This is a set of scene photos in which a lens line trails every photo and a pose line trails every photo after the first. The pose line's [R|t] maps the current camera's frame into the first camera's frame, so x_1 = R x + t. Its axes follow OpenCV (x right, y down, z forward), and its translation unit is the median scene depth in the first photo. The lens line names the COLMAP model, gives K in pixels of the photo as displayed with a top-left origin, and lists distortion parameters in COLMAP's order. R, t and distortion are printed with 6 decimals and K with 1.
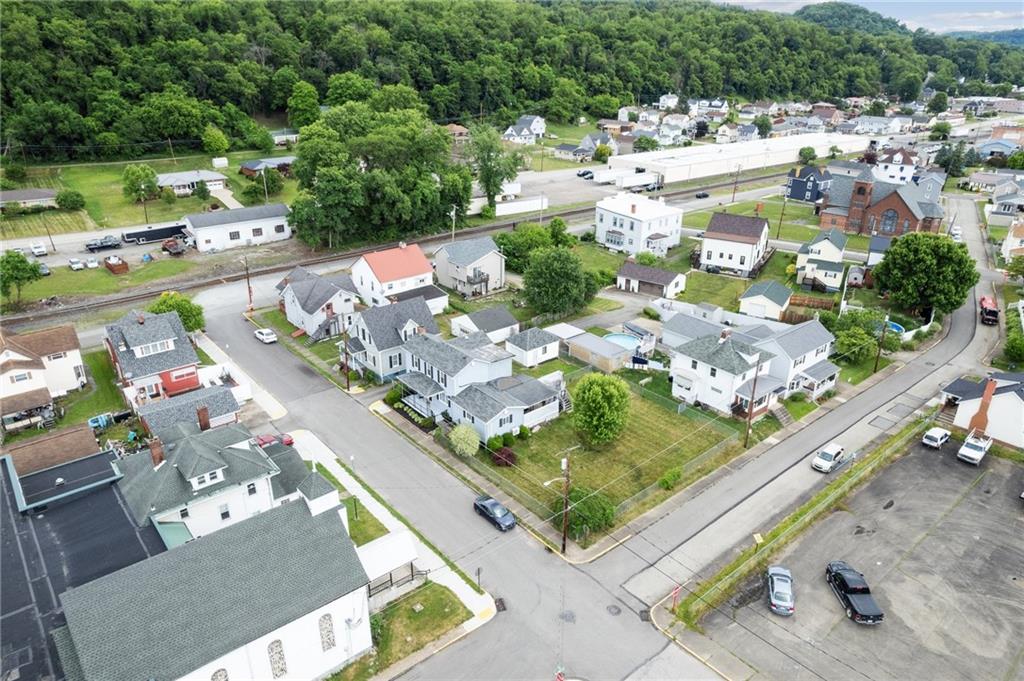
lens RADIAL K [[645.0, 0, 511.4], [0, 645.0, 342.3], [0, 0, 1]] dist [-0.048591, 0.034898]
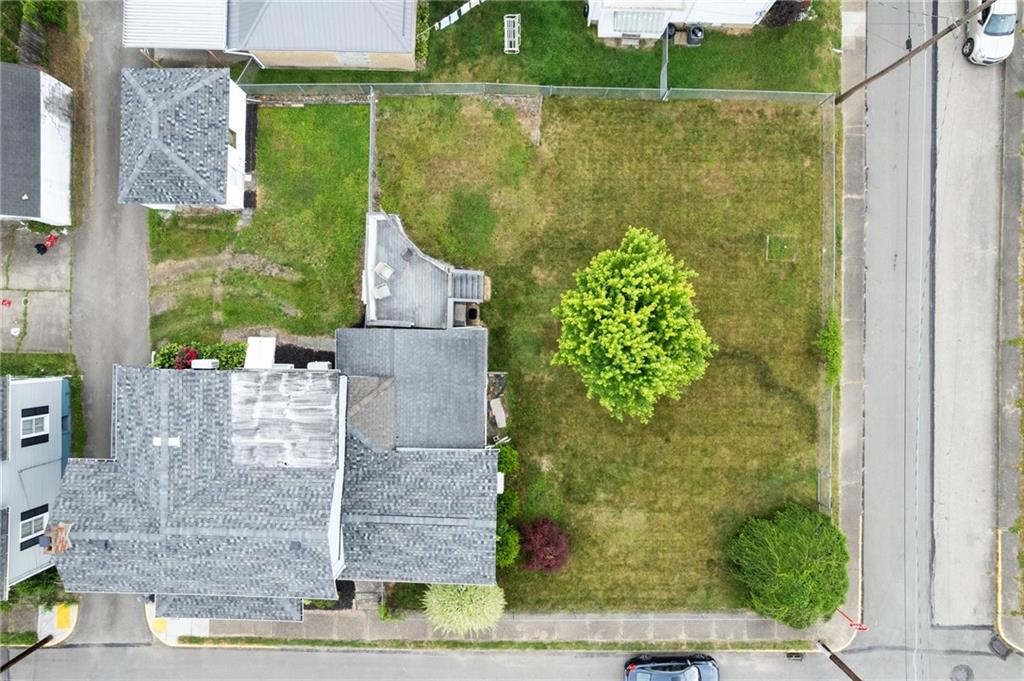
lens RADIAL K [[645.0, 0, 512.5], [0, 645.0, 340.9], [0, 0, 1]] dist [-0.048591, 0.034898]
pose [[0.637478, -0.770429, -0.007764, 0.091162], [0.321380, 0.256734, 0.911484, -0.265918], [-0.700241, -0.583546, 0.411263, 0.833302]]
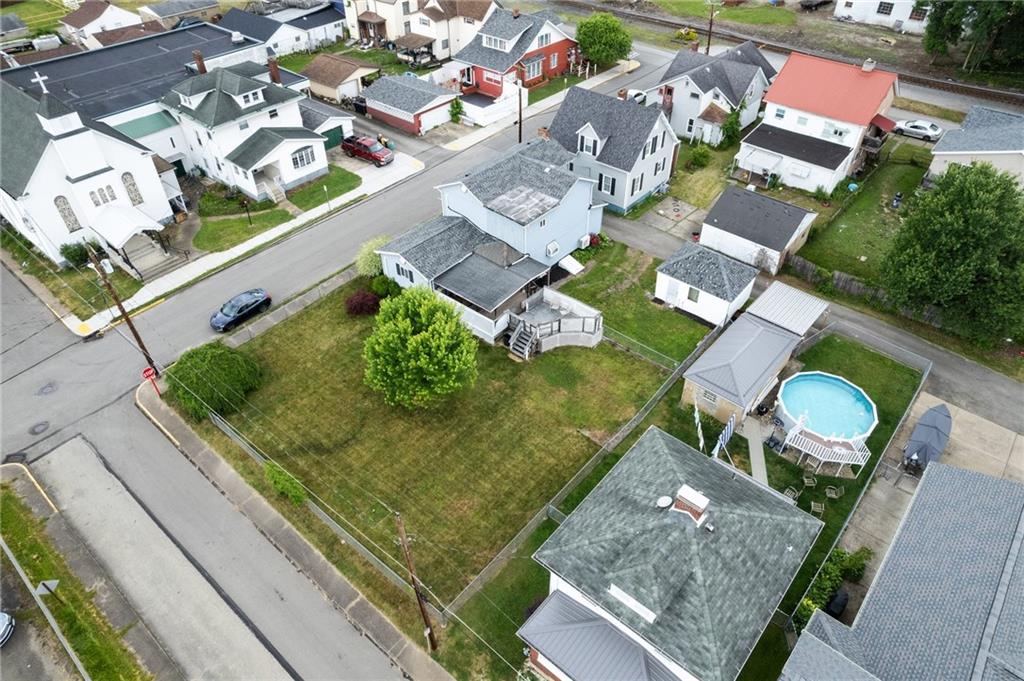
lens RADIAL K [[645.0, 0, 512.1], [0, 645.0, 341.4], [0, 0, 1]] dist [-0.048591, 0.034898]
pose [[0.186278, 0.653555, -0.733599, 0.527667], [-0.400821, 0.732258, 0.550582, -0.231425], [0.897019, 0.191481, 0.398362, 0.796953]]
